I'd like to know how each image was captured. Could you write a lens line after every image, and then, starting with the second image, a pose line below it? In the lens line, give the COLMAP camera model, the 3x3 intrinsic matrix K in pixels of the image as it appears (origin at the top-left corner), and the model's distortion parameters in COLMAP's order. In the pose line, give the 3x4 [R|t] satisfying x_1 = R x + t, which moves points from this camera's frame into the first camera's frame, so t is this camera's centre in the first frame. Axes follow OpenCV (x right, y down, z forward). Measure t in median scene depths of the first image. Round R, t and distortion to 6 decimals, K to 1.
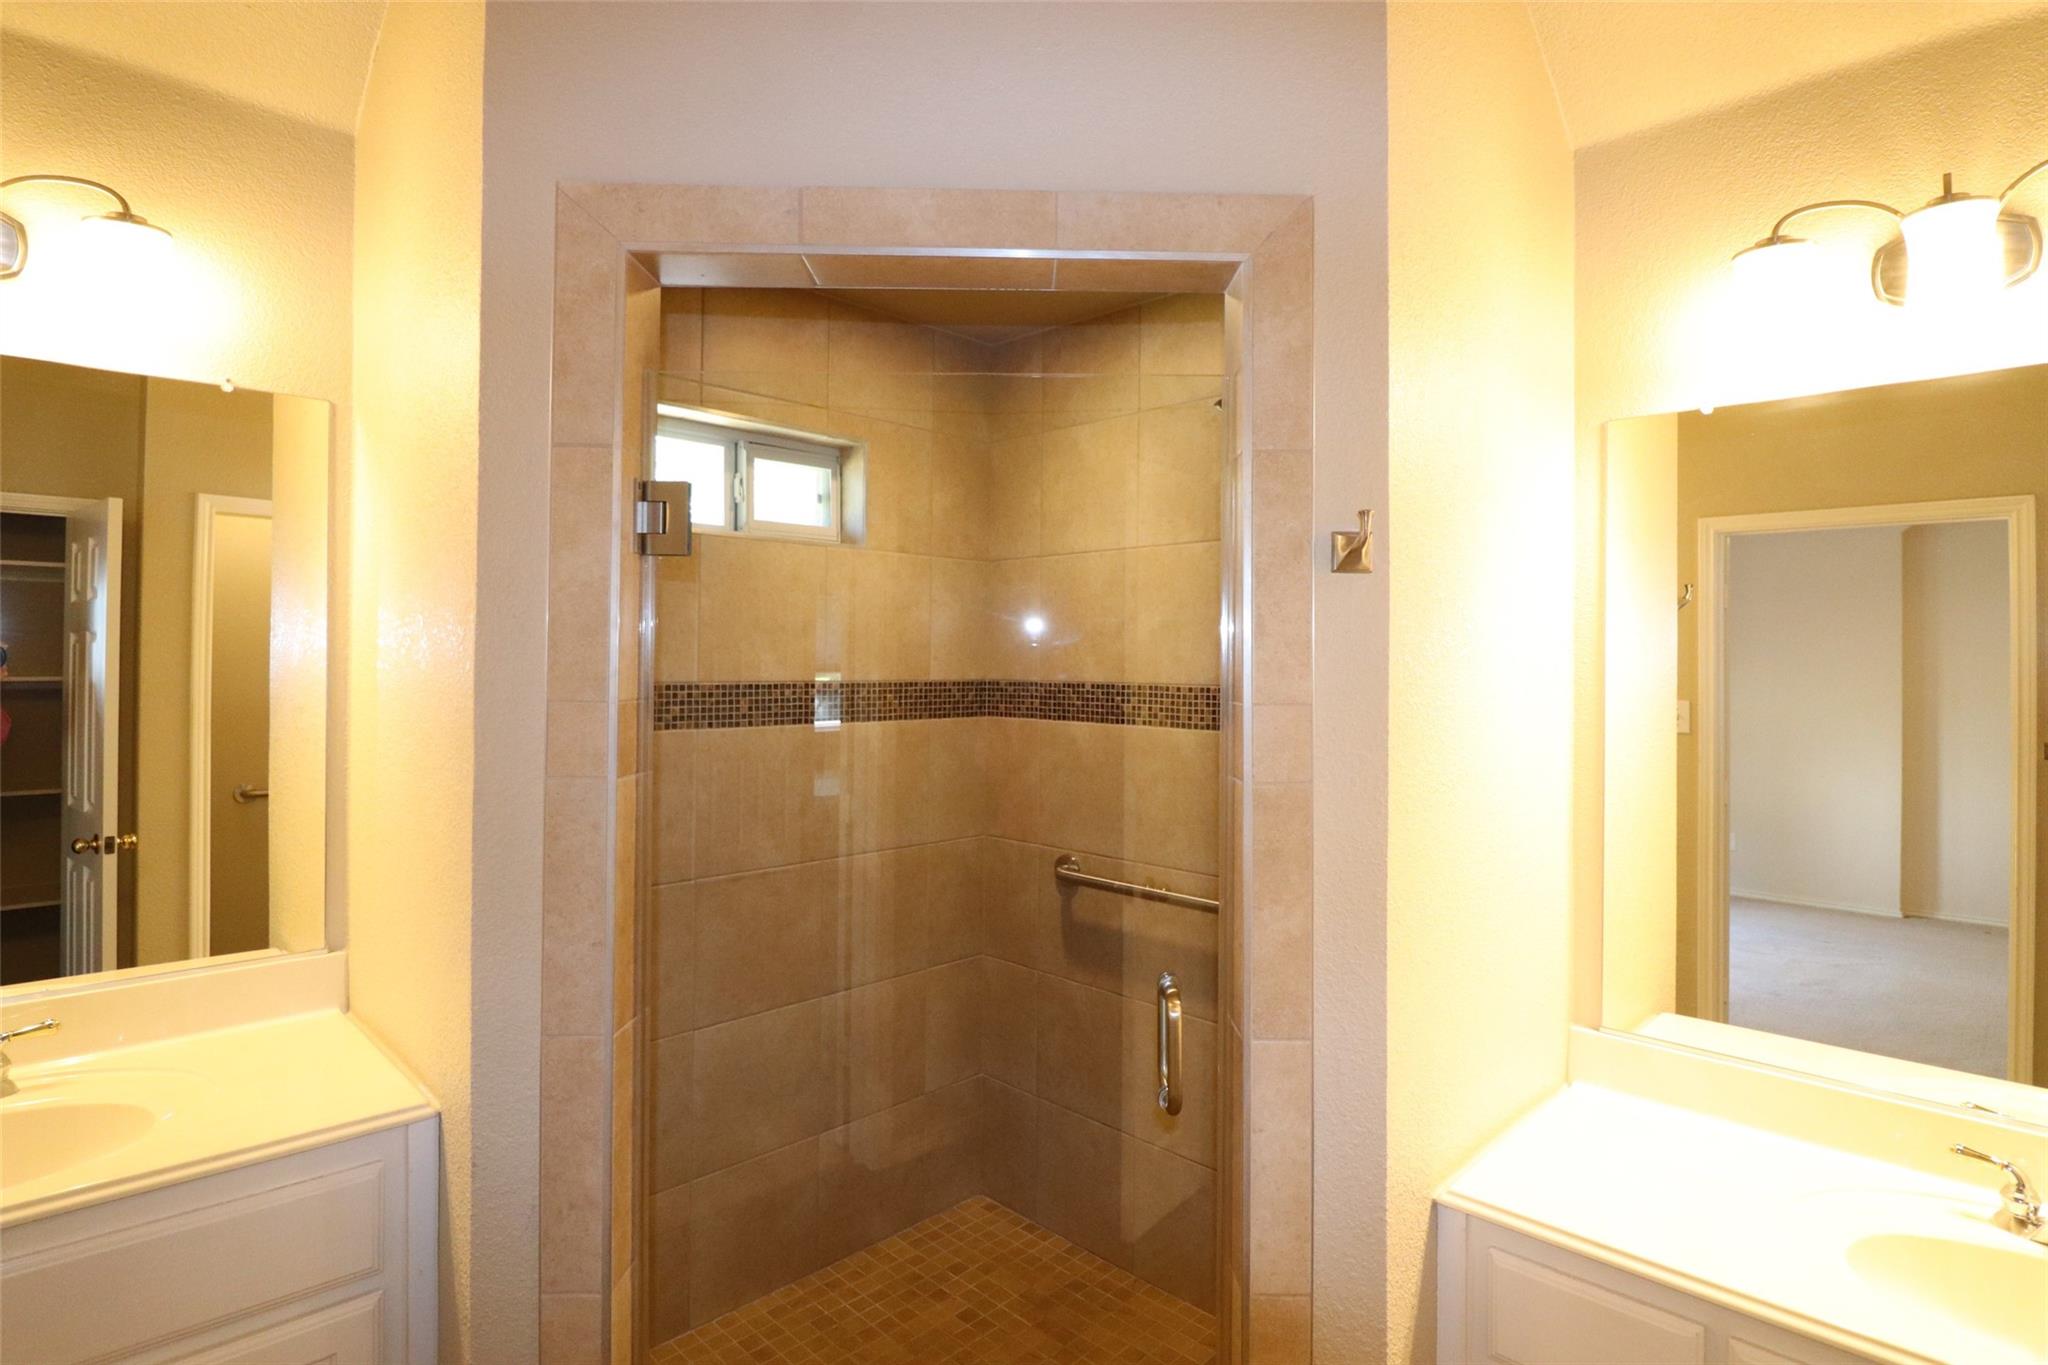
lens RADIAL K [[1109.8, 0, 1036.0], [0, 1109.8, 658.2], [0, 0, 1]] dist [-0.002504, -0.002038]
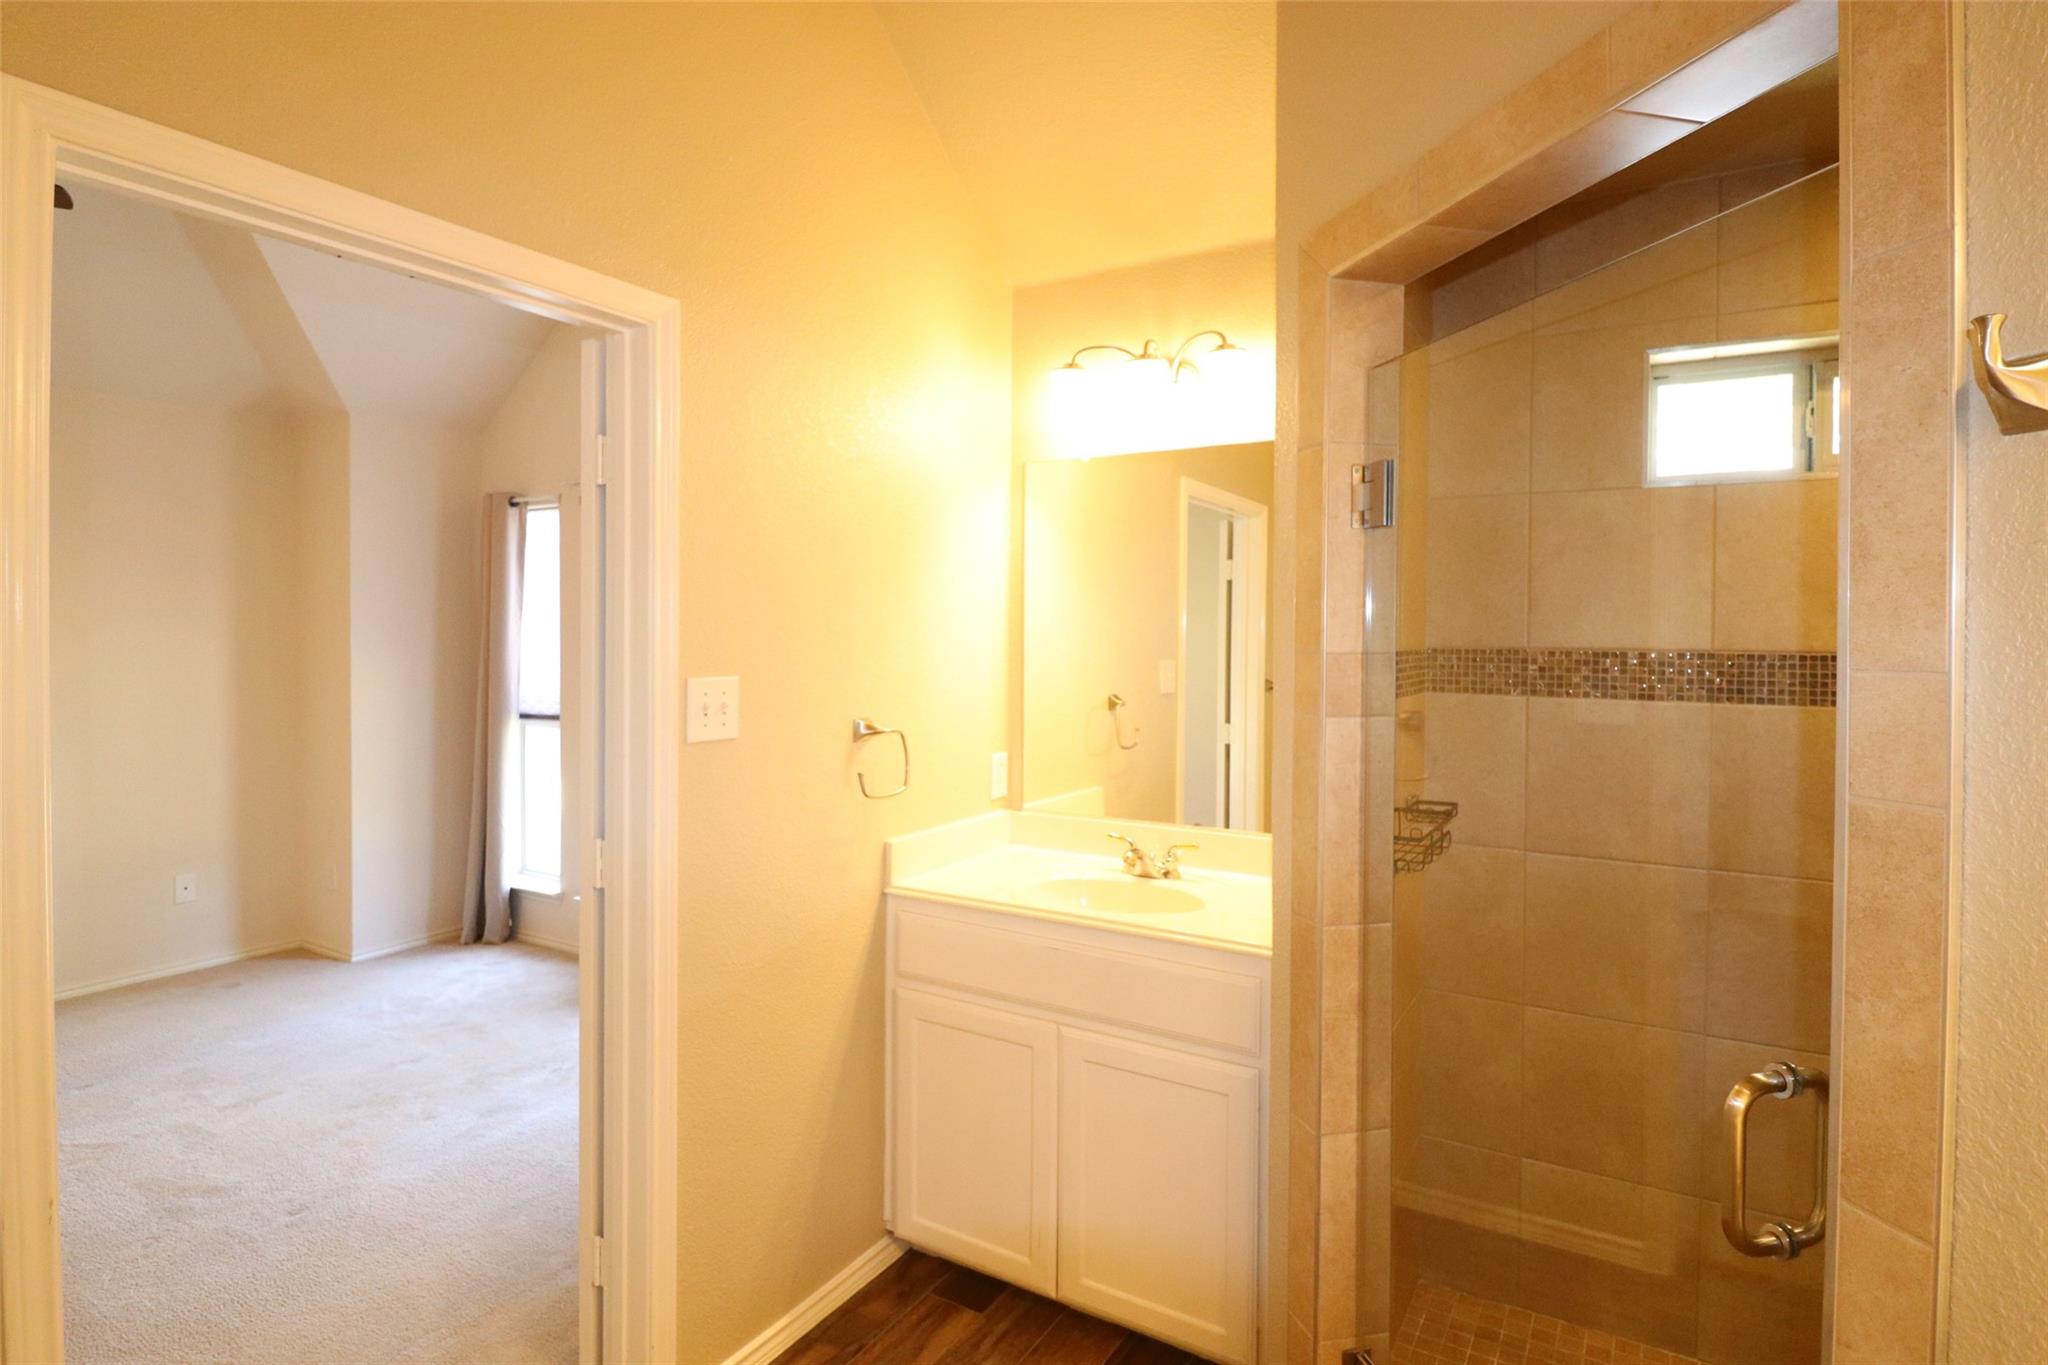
lens RADIAL K [[1109.8, 0, 1036.0], [0, 1109.8, 658.2], [0, 0, 1]] dist [-0.002504, -0.002038]
pose [[0.248723, 0.003503, -0.968568, 0.596067], [0.009804, 0.999933, 0.006134, 0.022611], [0.968525, -0.011021, 0.248672, 0.346265]]
